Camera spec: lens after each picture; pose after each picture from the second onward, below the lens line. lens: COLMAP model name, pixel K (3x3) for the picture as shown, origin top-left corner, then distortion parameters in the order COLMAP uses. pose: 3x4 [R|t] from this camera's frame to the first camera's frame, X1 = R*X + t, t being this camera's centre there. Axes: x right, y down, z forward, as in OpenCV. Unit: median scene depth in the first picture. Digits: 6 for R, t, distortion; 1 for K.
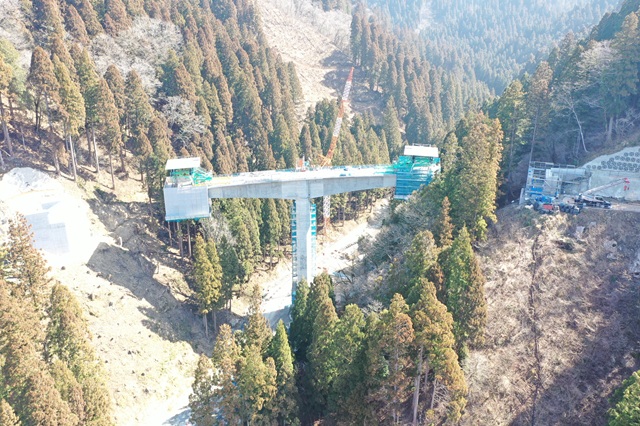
lens RADIAL K [[524.9, 0, 320.5], [0, 524.9, 213.0], [0, 0, 1]] dist [0.000806, -0.000647]
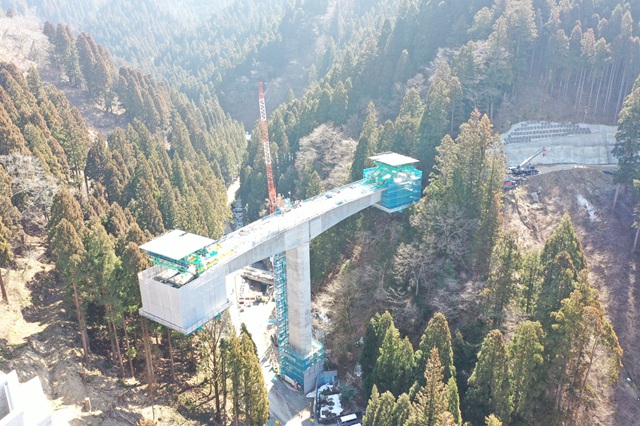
lens RADIAL K [[524.9, 0, 320.5], [0, 524.9, 213.0], [0, 0, 1]] dist [0.000806, -0.000647]
pose [[0.690101, -0.256218, 0.676841, -0.569693], [0.262421, 0.960175, 0.095911, -0.147401], [-0.674460, 0.111429, 0.729855, 0.381557]]
